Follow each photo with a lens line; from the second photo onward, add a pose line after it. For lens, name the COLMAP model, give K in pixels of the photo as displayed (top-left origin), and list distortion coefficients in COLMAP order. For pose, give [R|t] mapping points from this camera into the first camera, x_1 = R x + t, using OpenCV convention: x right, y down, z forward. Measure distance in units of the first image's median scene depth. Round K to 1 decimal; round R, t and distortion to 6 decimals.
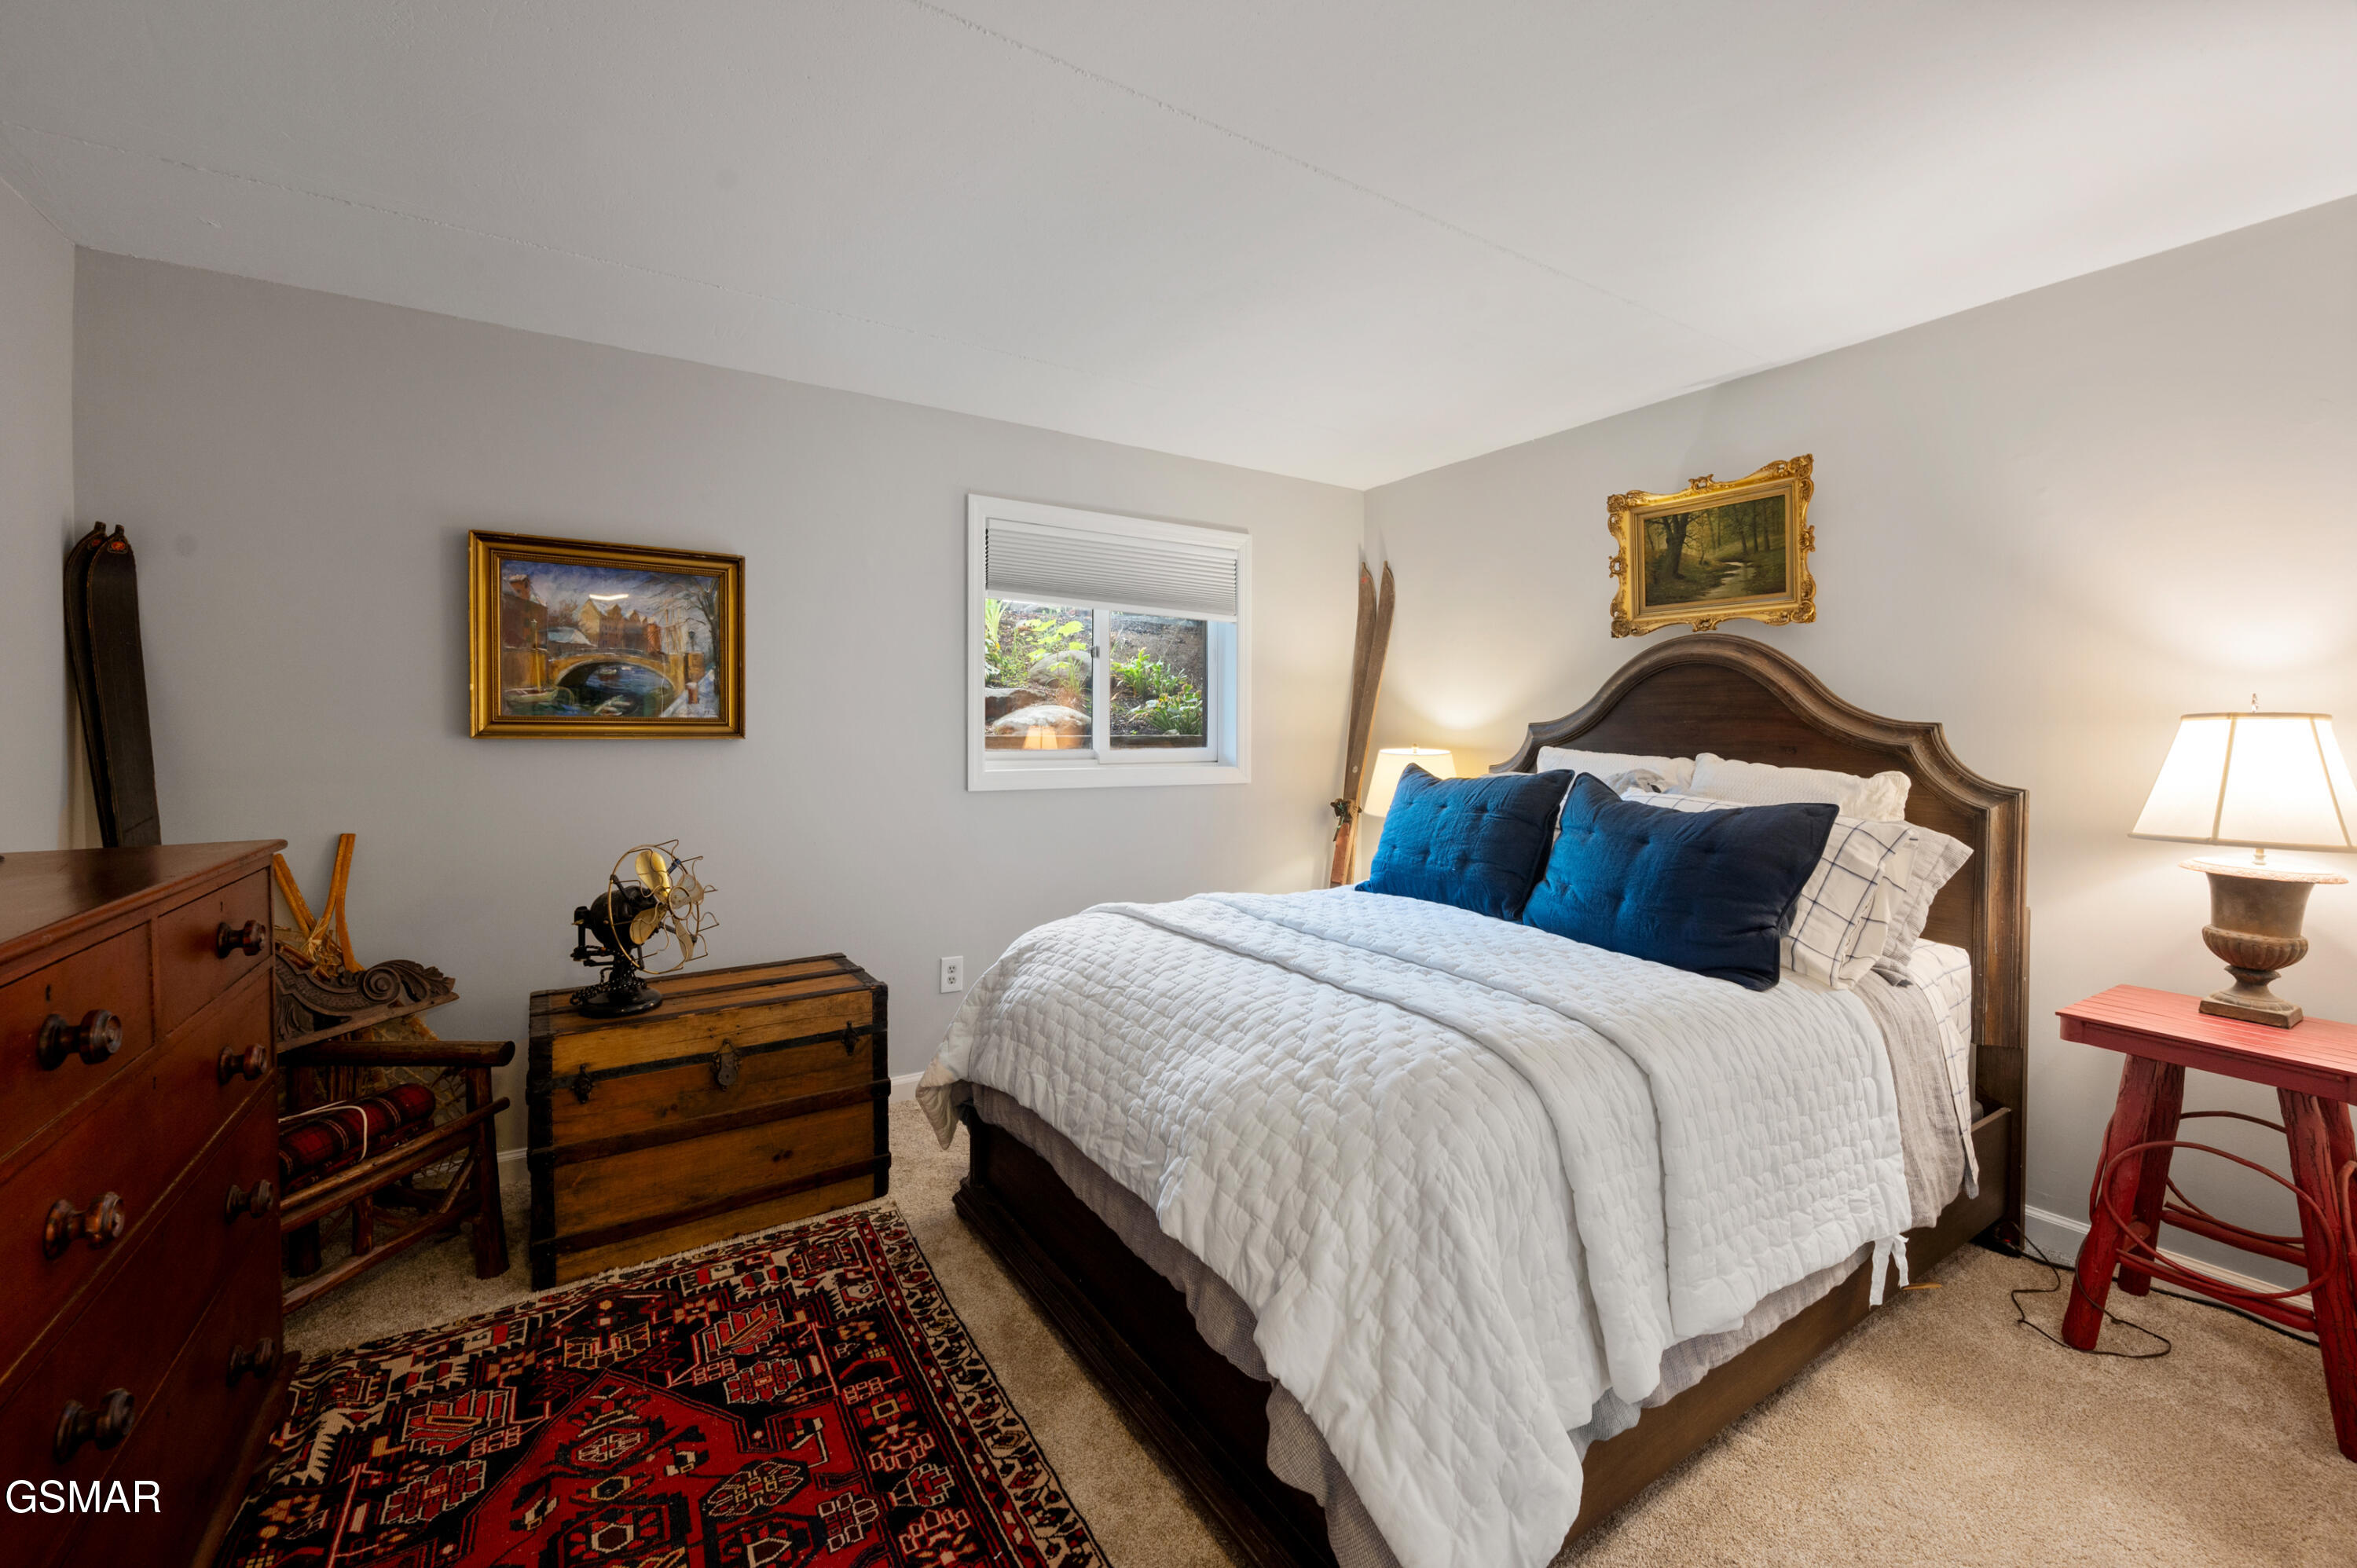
lens RADIAL K [[943.1, 0, 1180.8], [0, 943.1, 768.1], [0, 0, 1]] dist [-0.000502, -0.000152]
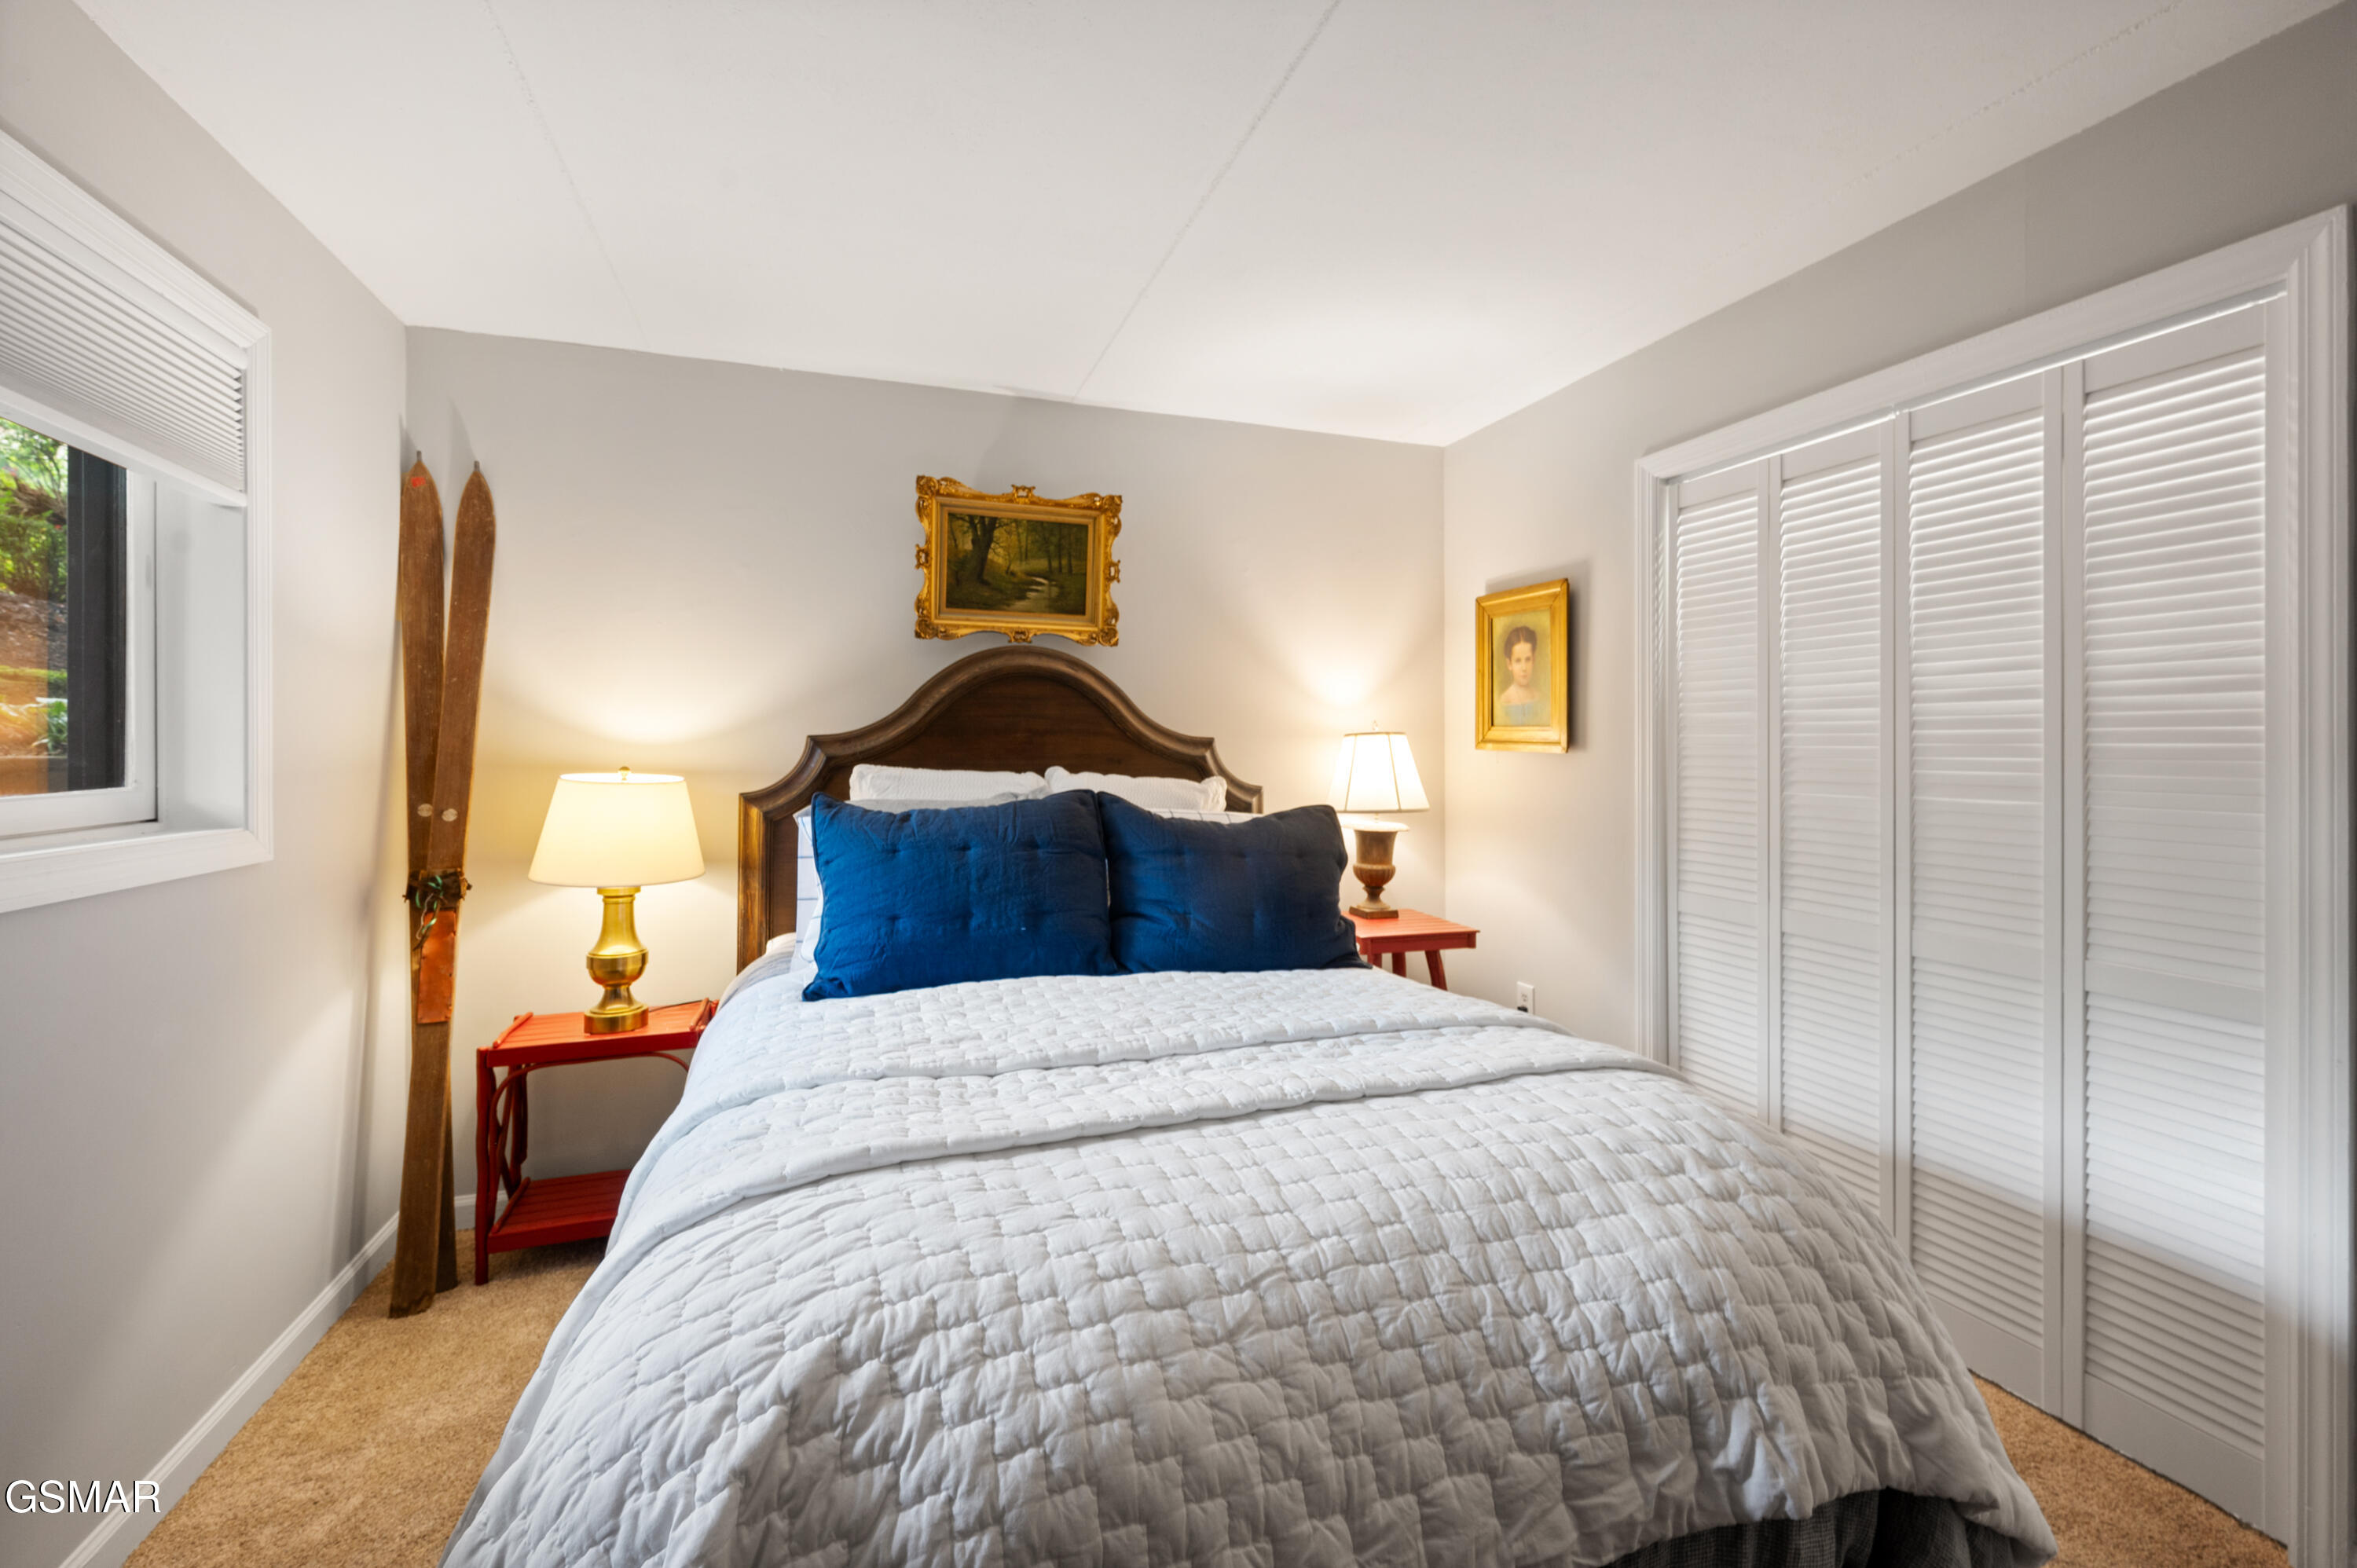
lens RADIAL K [[952.7, 0, 1177.9], [0, 952.7, 746.5], [0, 0, 1]] dist [-0.001593, -0.000328]
pose [[0.238620, -0.004551, 0.971102, -0.374350], [0.042135, 0.999096, -0.005671, -0.025659], [-0.970198, 0.042270, 0.238596, 0.620046]]
